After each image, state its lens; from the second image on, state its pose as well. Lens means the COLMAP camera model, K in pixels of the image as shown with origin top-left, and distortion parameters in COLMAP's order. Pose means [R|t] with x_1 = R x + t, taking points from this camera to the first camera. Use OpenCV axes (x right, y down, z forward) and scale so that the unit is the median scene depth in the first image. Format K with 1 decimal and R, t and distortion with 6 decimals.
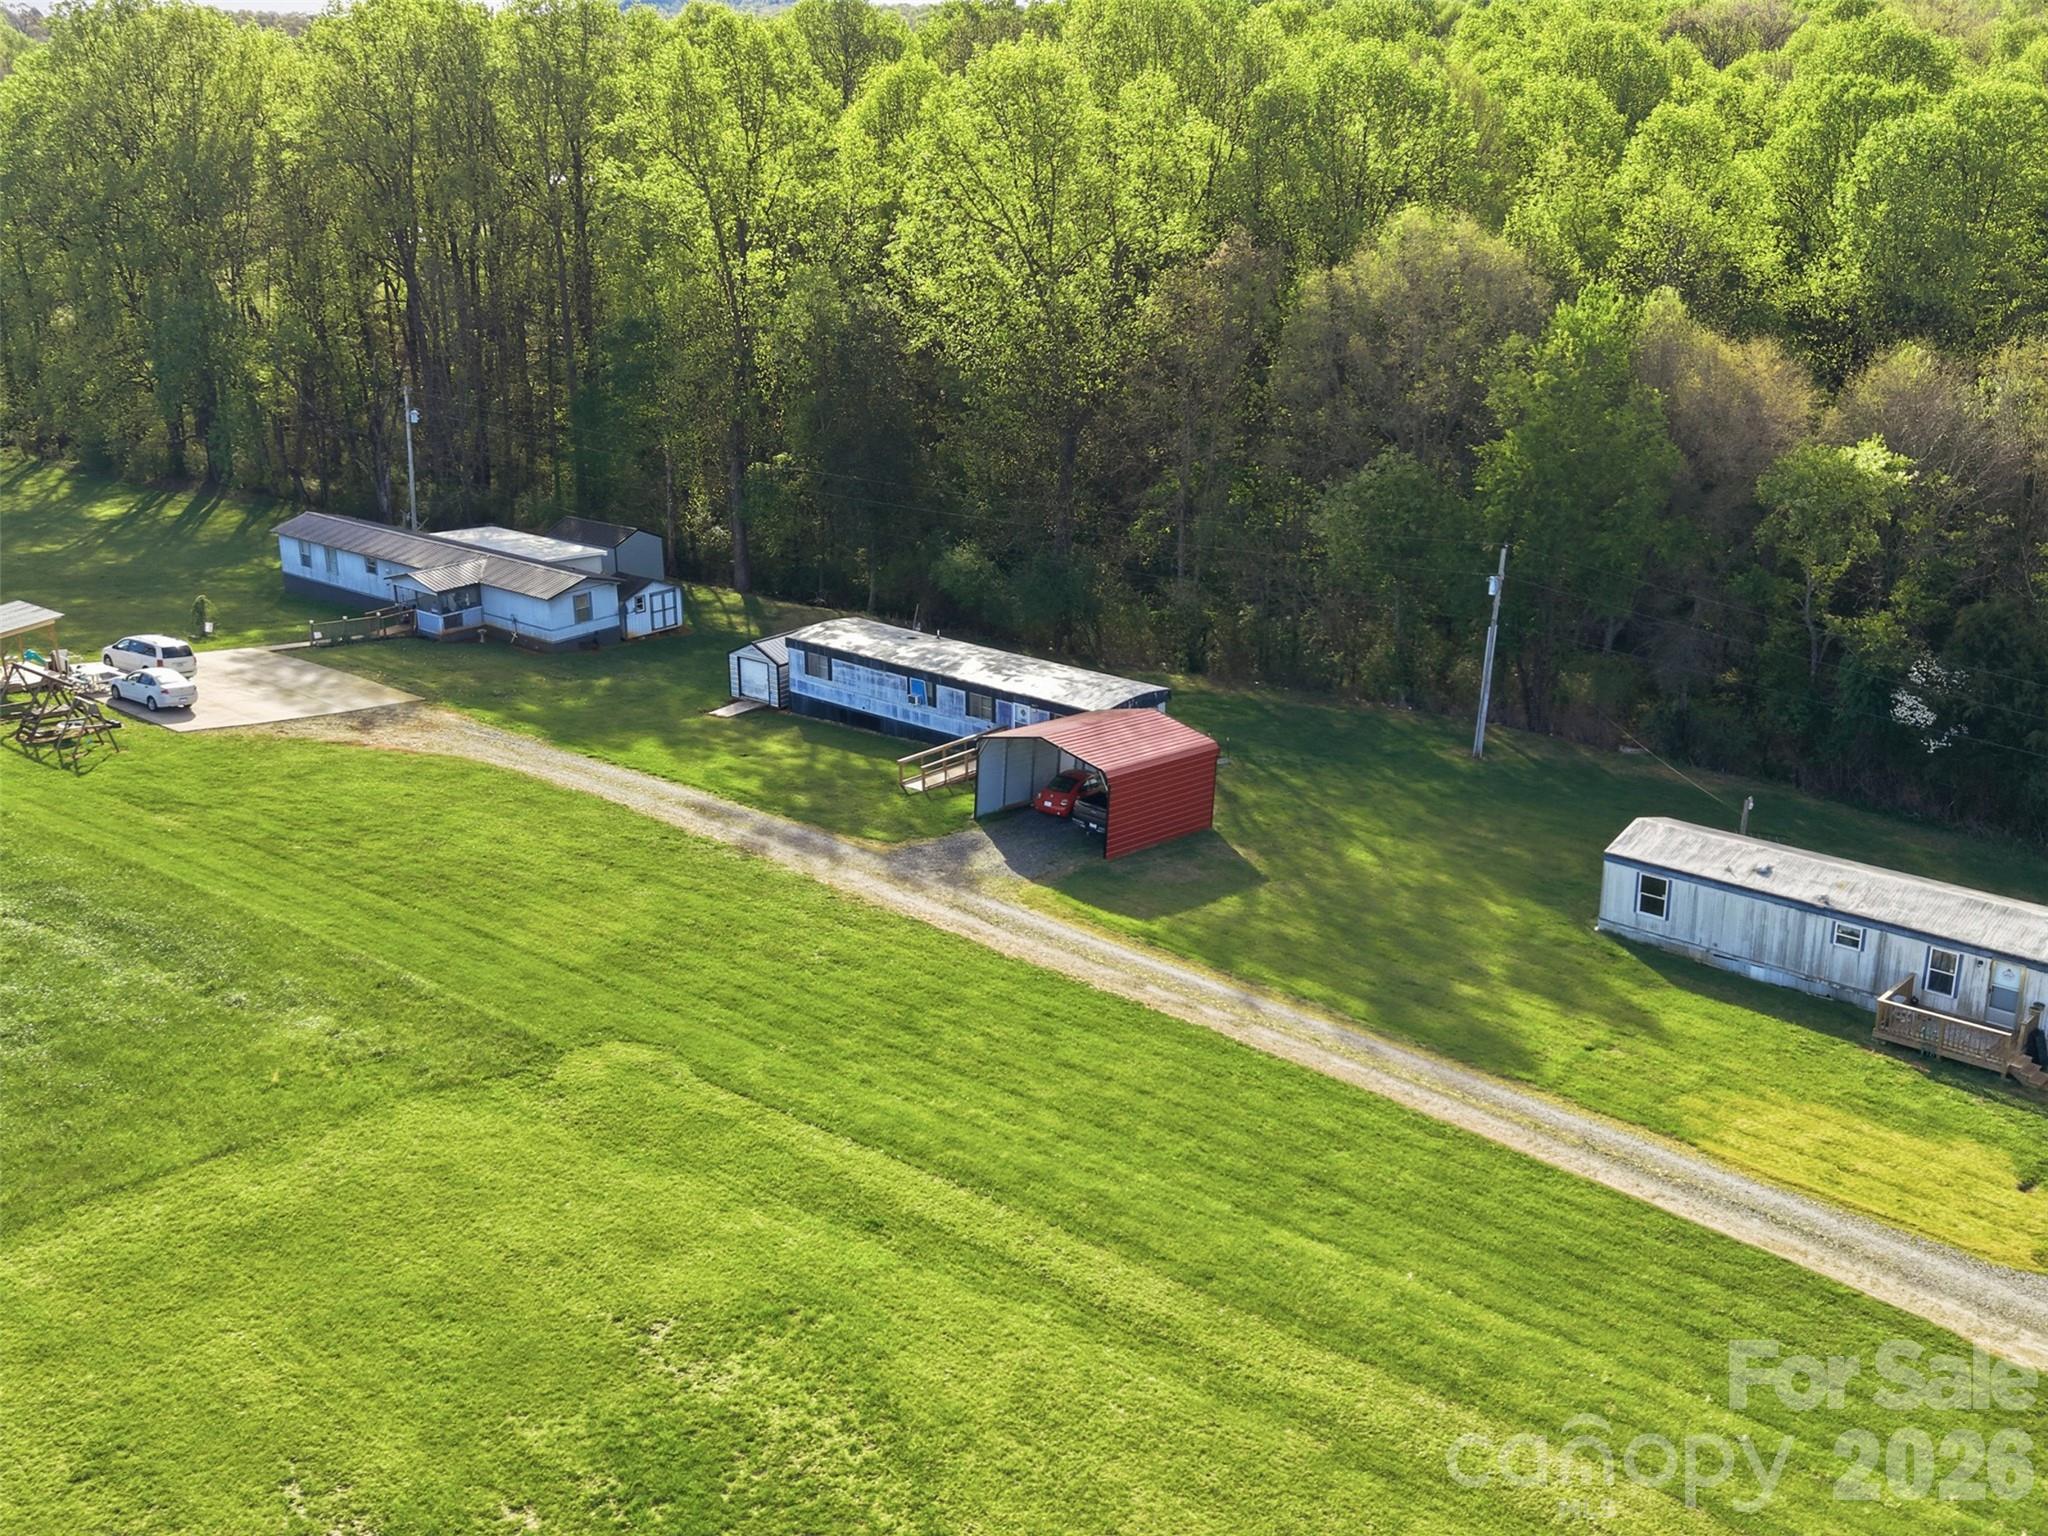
lens RADIAL K [[2145.5, 0, 1018.4], [0, 2145.5, 769.5], [0, 0, 1]] dist [0.170458, -0.501594]
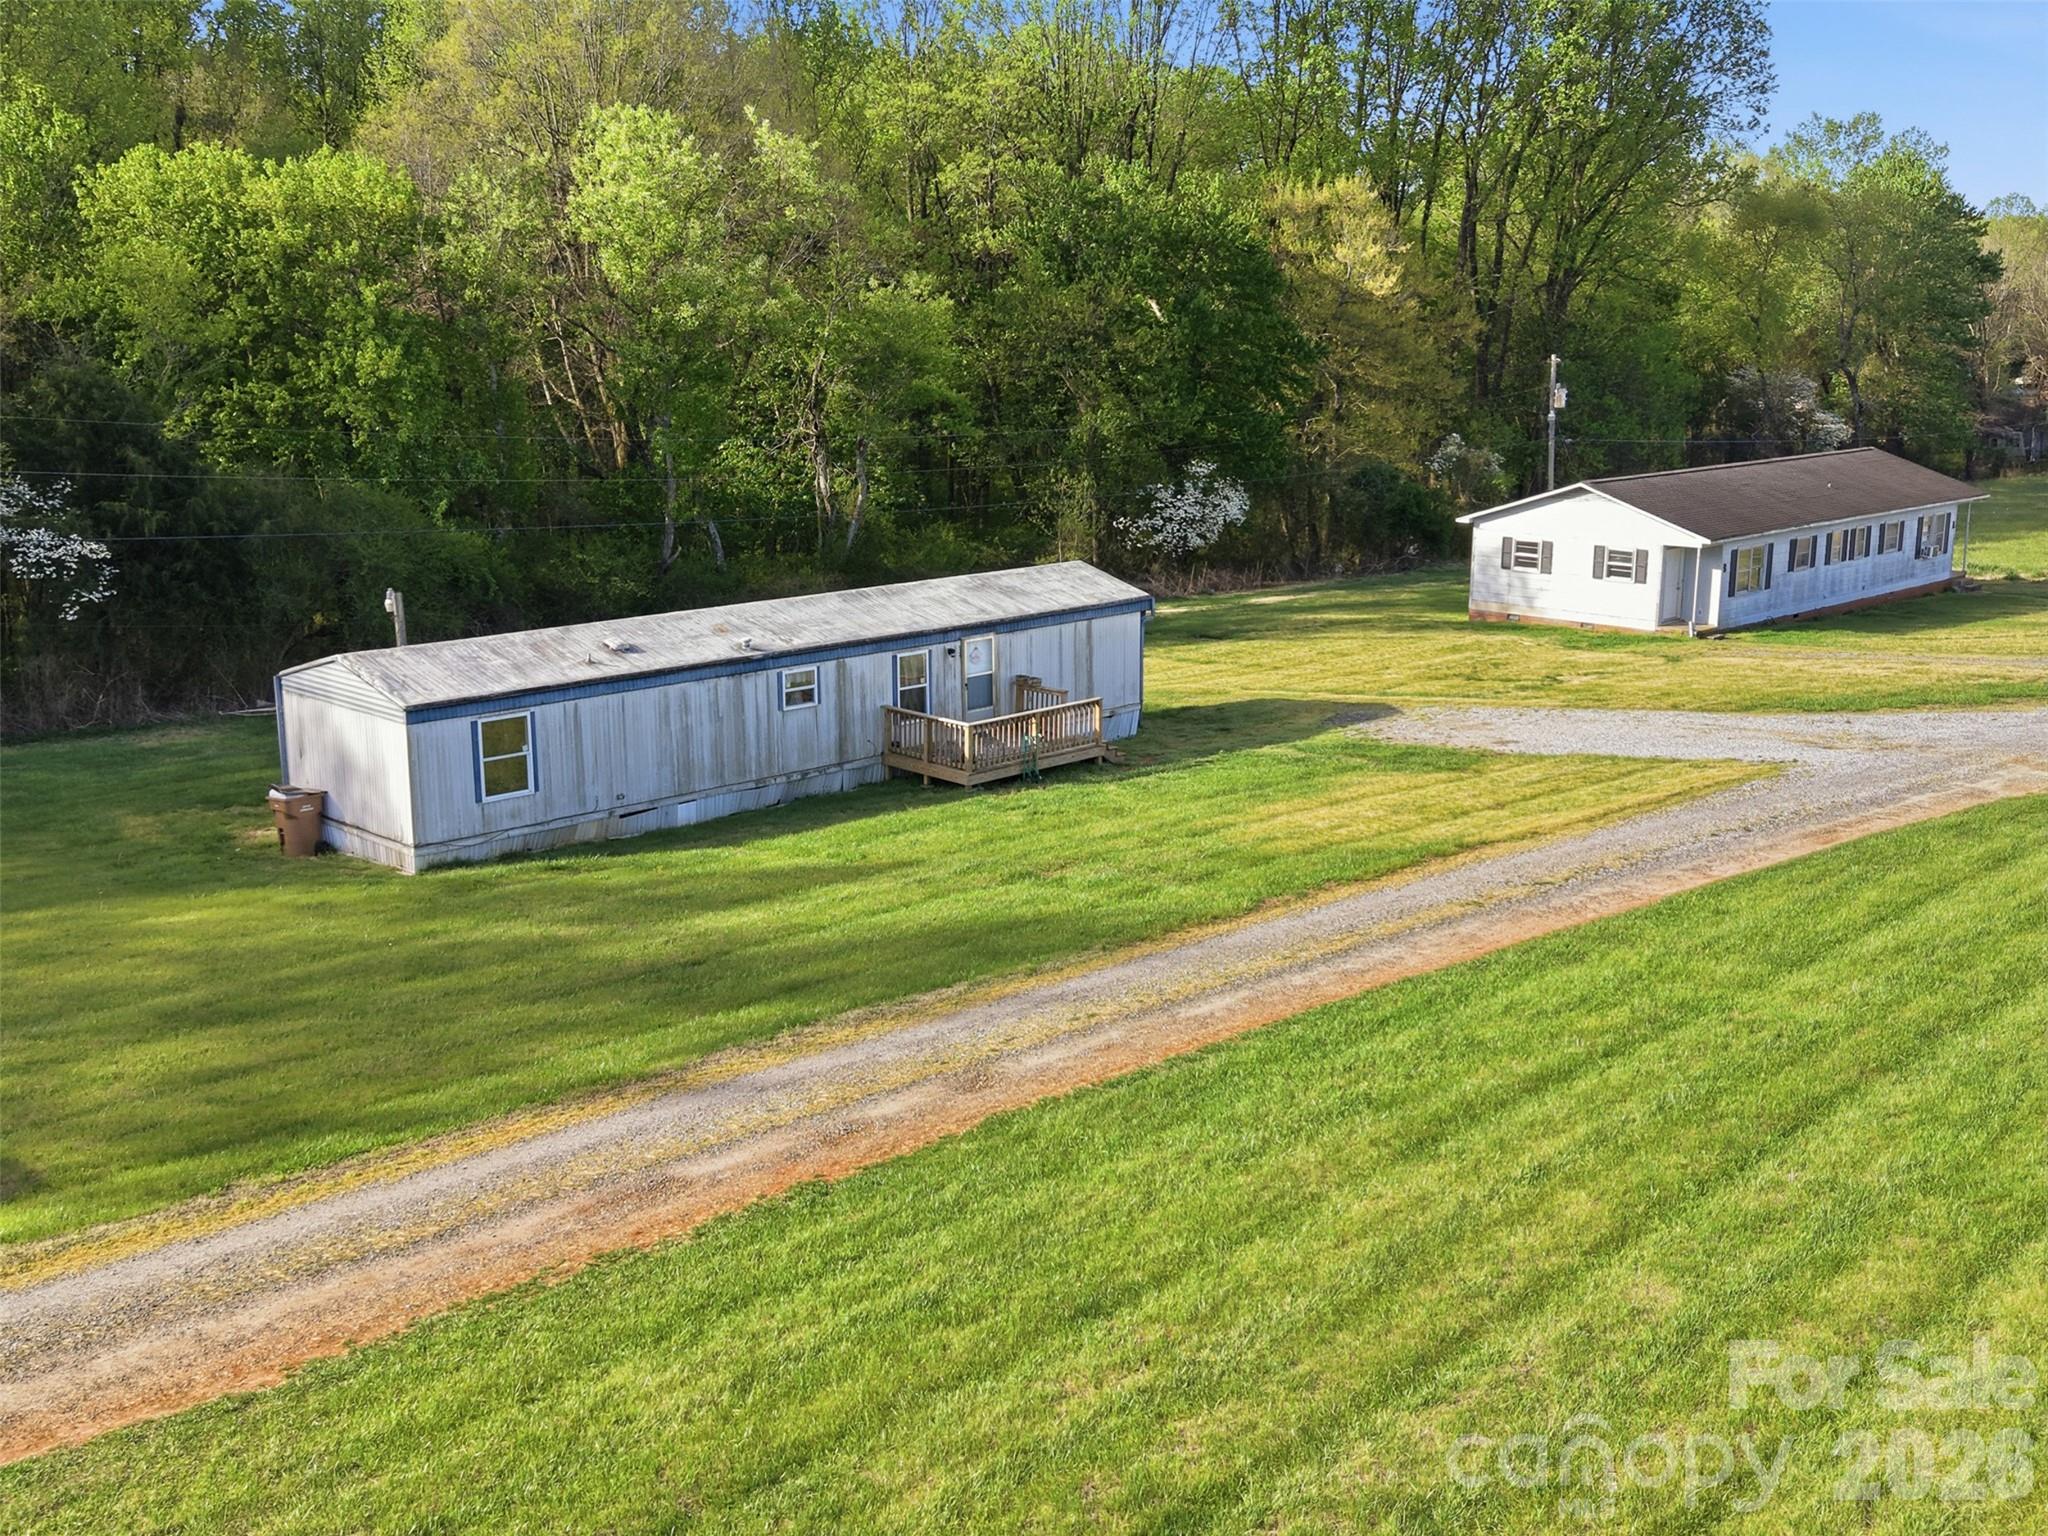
lens RADIAL K [[2145.5, 0, 1018.4], [0, 2145.5, 769.5], [0, 0, 1]] dist [0.170458, -0.501594]
pose [[0.065799, -0.214926, 0.974411, -0.220576], [0.317108, 0.930407, 0.183806, 0.005197], [-0.946104, 0.296900, 0.129375, 0.875416]]
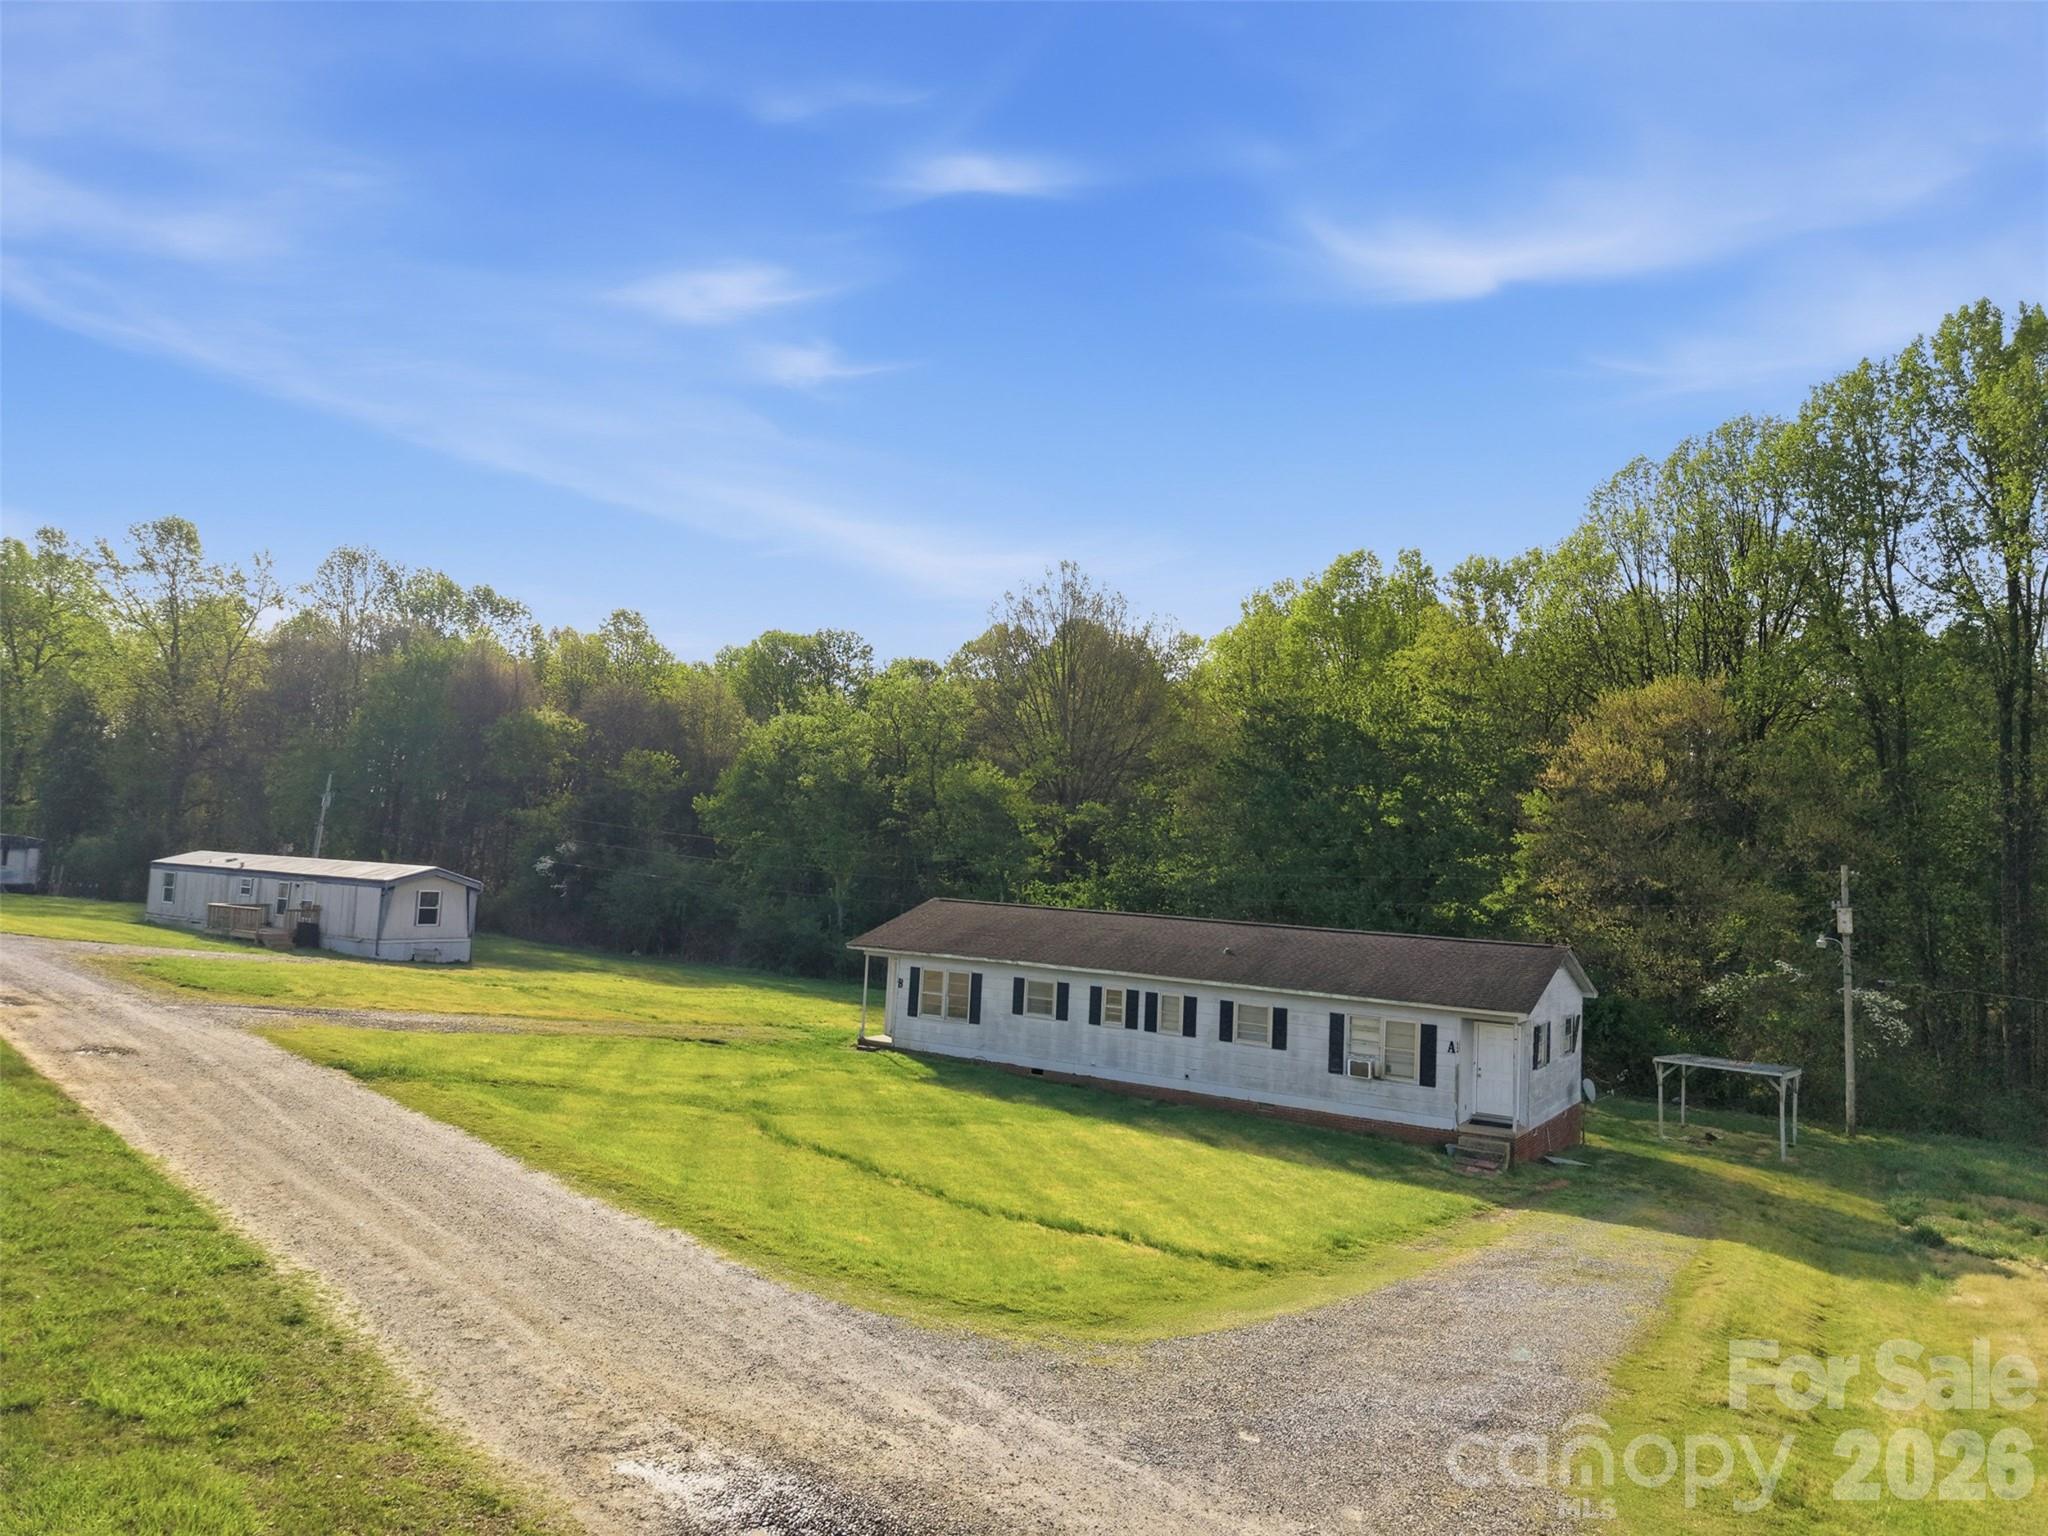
lens RADIAL K [[1372.5, 0, 1024.0], [0, 1372.5, 768.0], [0, 0, 1]] dist [0.022707, -0.021030]
pose [[0.984446, 0.072314, 0.160117, 0.734777], [-0.004952, 0.922423, -0.386149, 0.351219], [-0.175620, 0.379350, 0.908433, 0.070702]]
